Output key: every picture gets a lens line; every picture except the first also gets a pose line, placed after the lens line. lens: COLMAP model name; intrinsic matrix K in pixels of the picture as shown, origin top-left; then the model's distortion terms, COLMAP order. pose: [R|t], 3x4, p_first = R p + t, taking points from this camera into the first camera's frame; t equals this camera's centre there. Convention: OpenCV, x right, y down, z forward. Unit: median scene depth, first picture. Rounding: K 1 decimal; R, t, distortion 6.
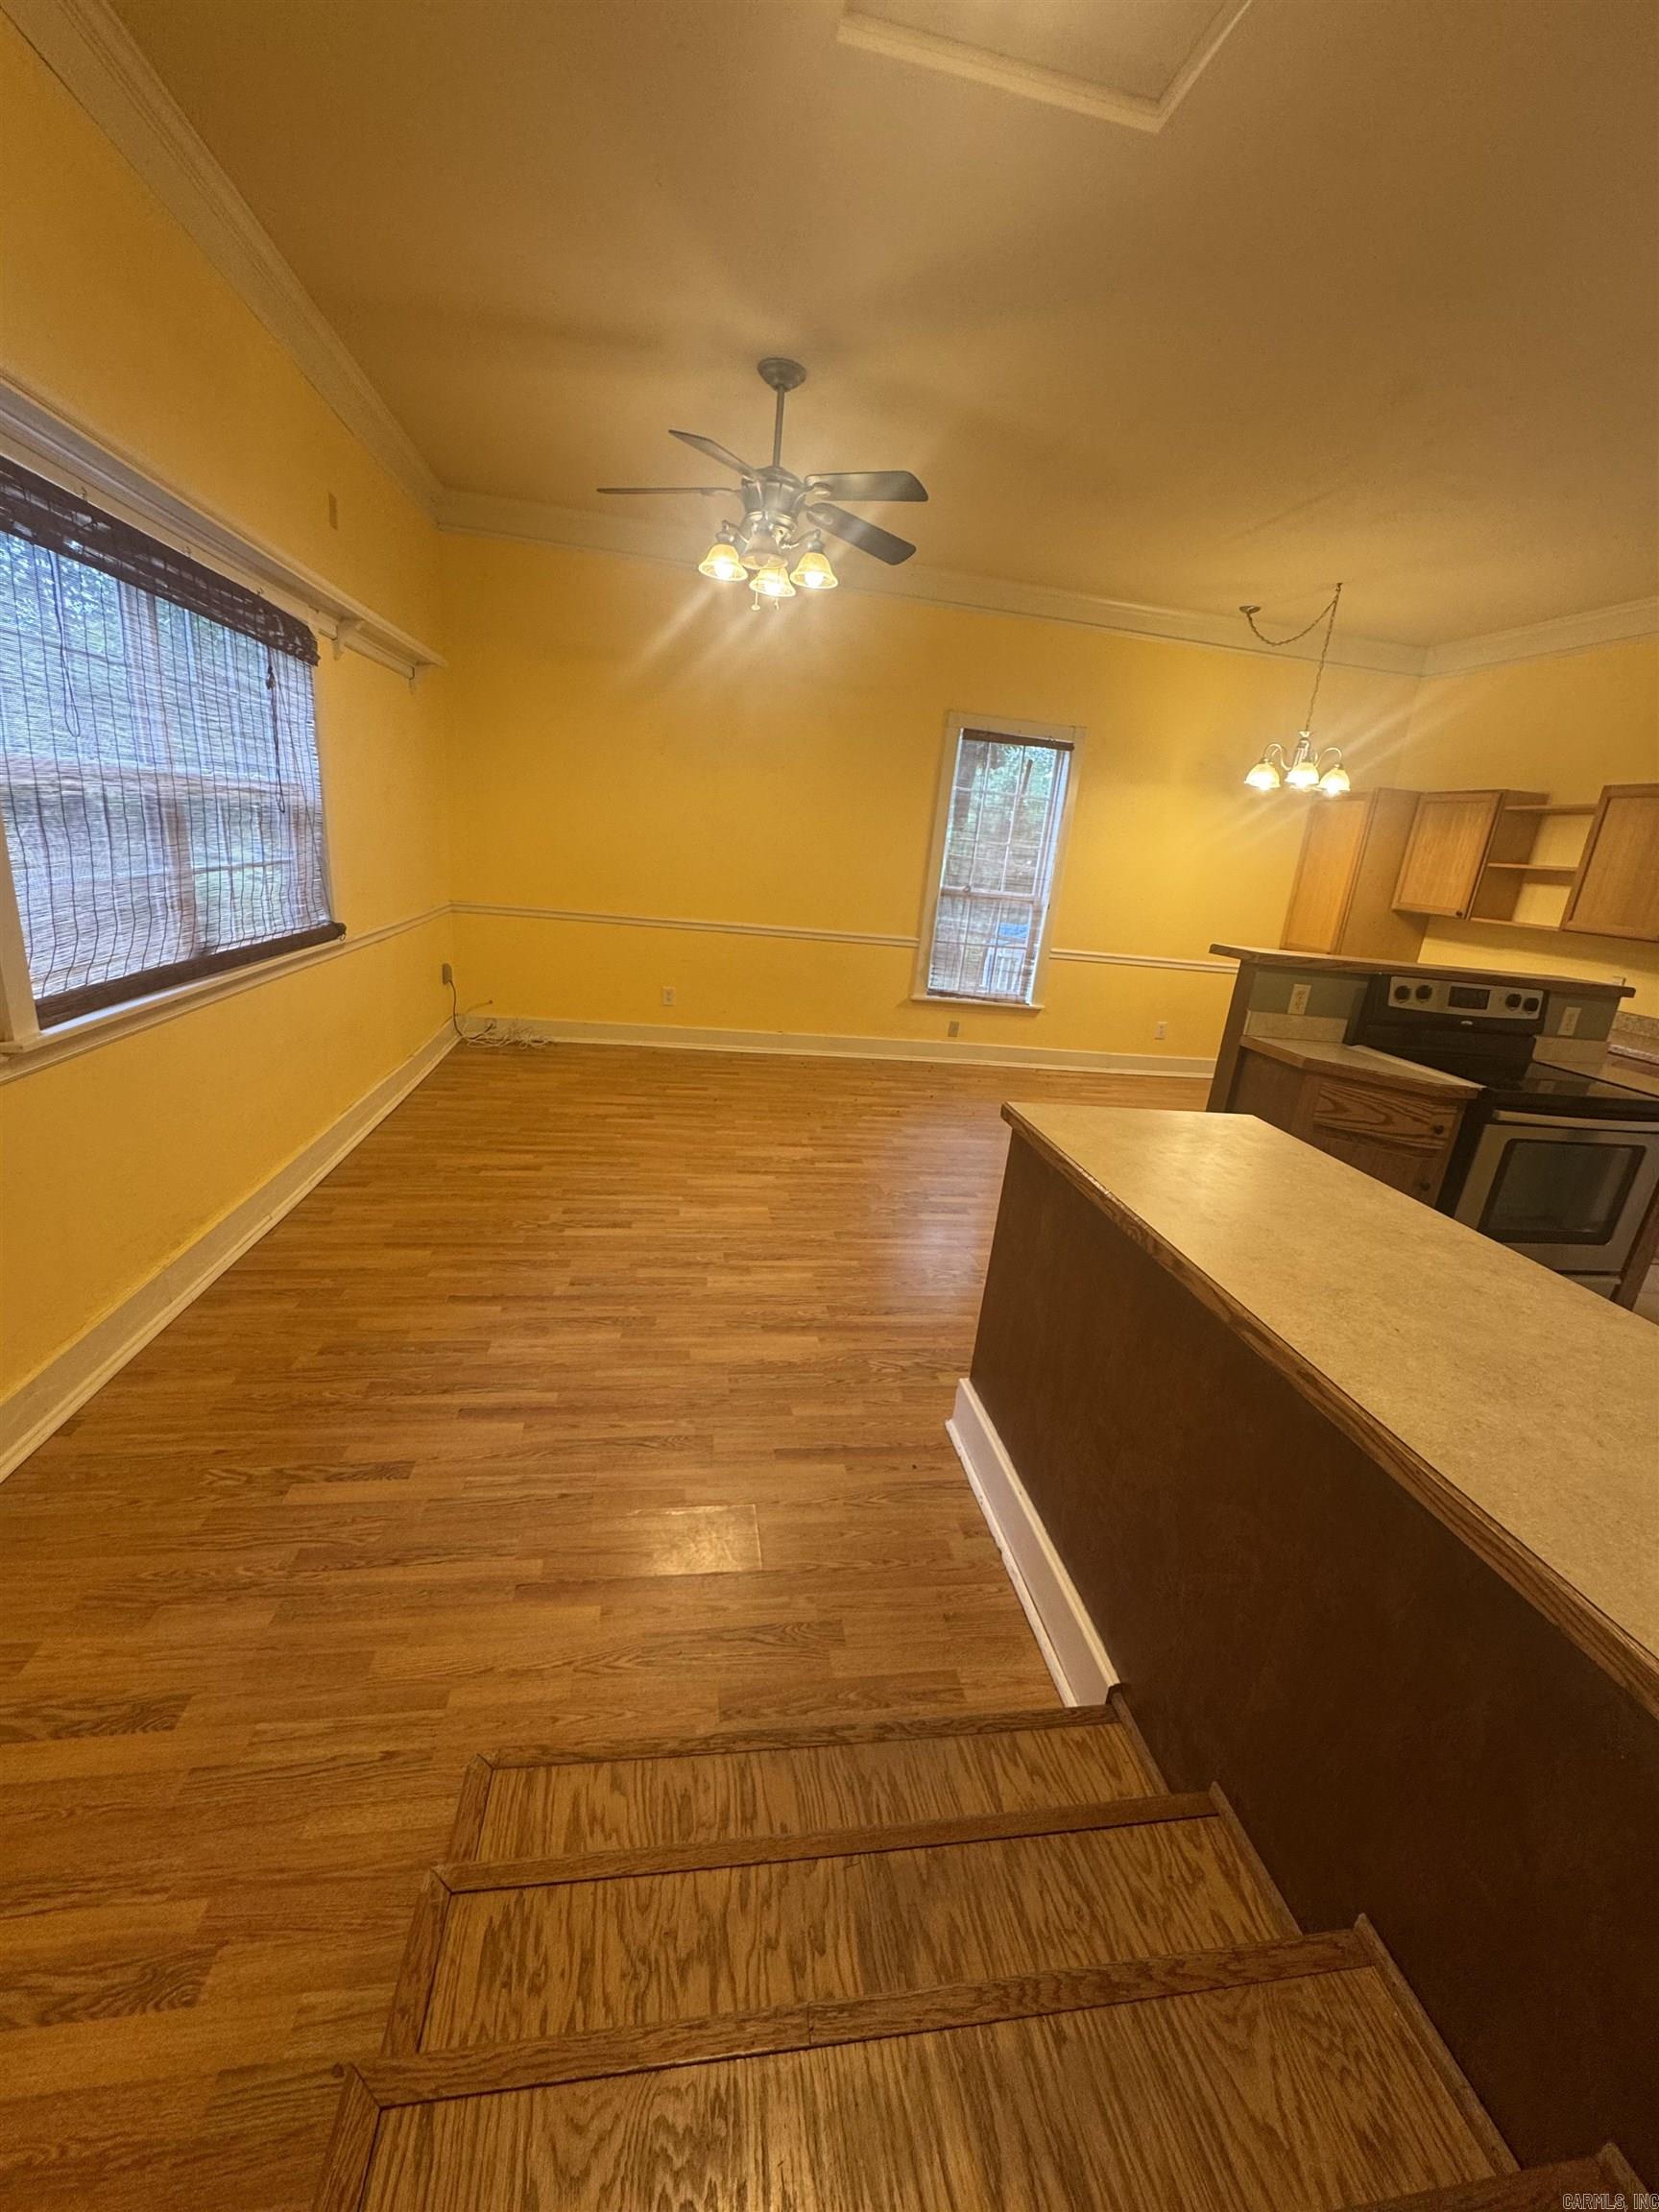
lens RADIAL K [[884.8, 0, 829.6], [0, 884.8, 1102.1], [0, 0, 1]] dist [-0.002088, -0.000311]
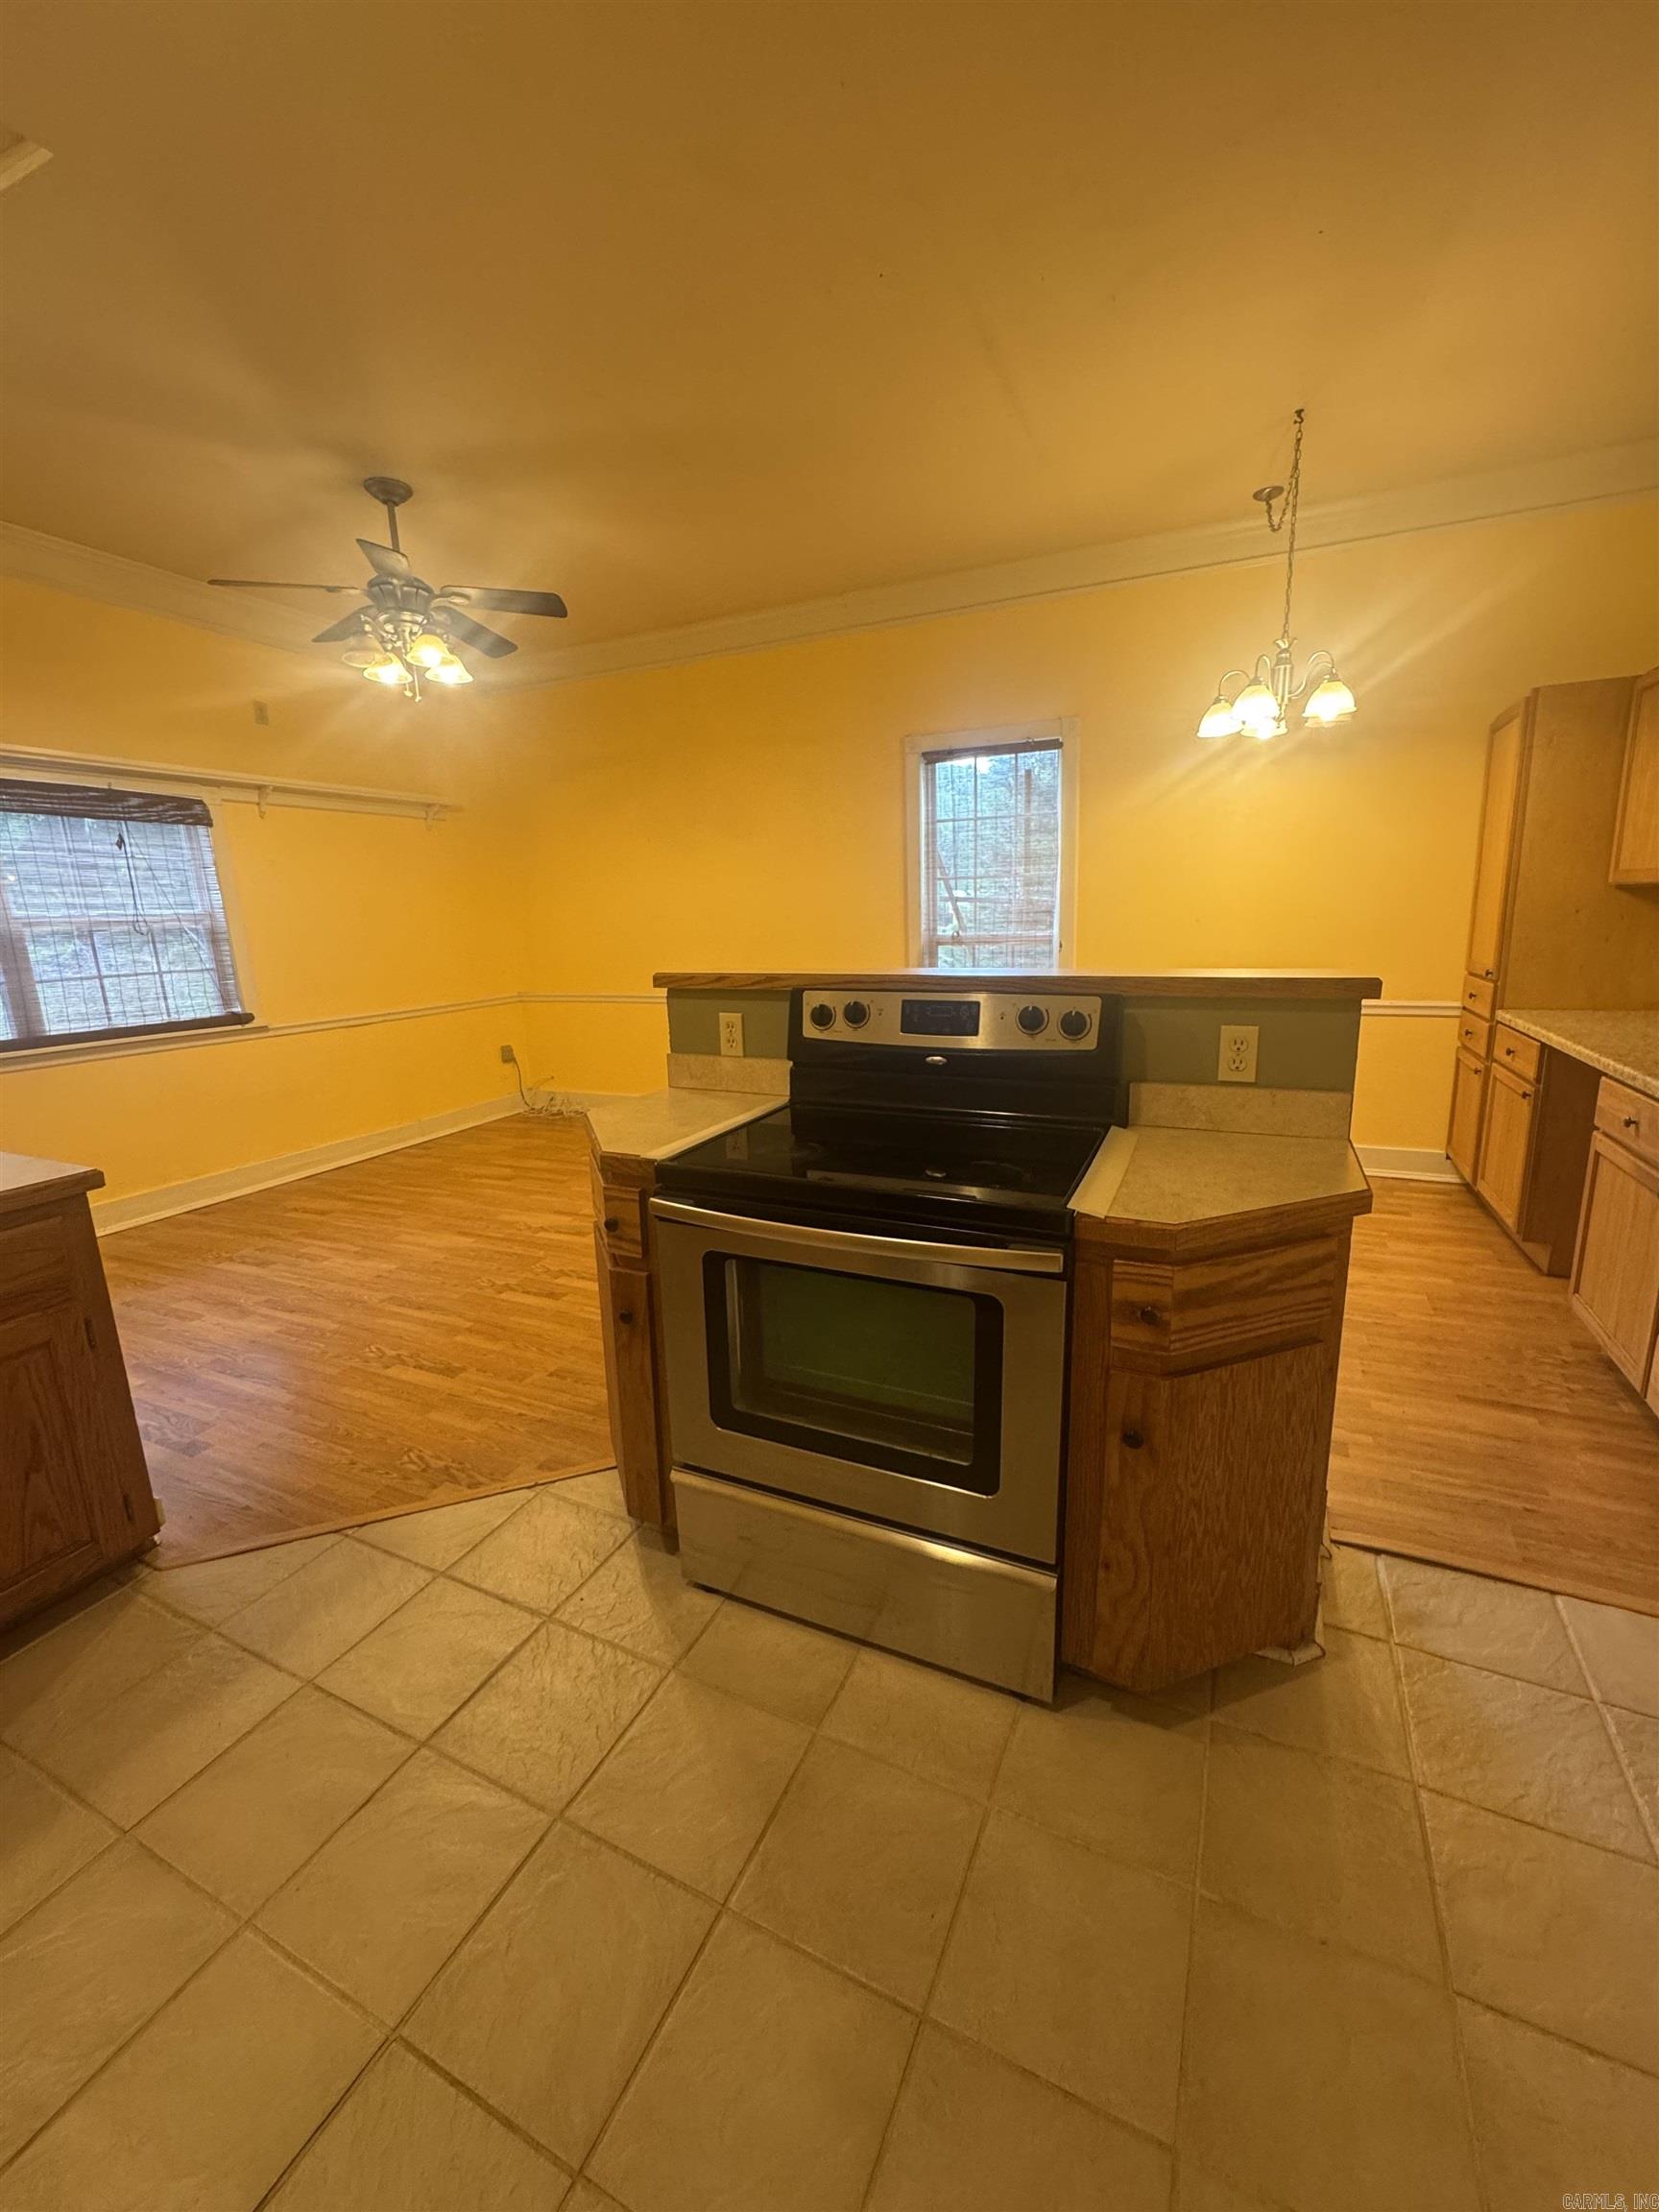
lens RADIAL K [[884.8, 0, 829.6], [0, 884.8, 1102.1], [0, 0, 1]] dist [-0.002088, -0.000311]
pose [[0.821017, -0.004142, -0.570889, 0.927448], [-0.053625, 0.994993, -0.084340, -0.008074], [0.568380, 0.099859, 0.816684, 0.450214]]
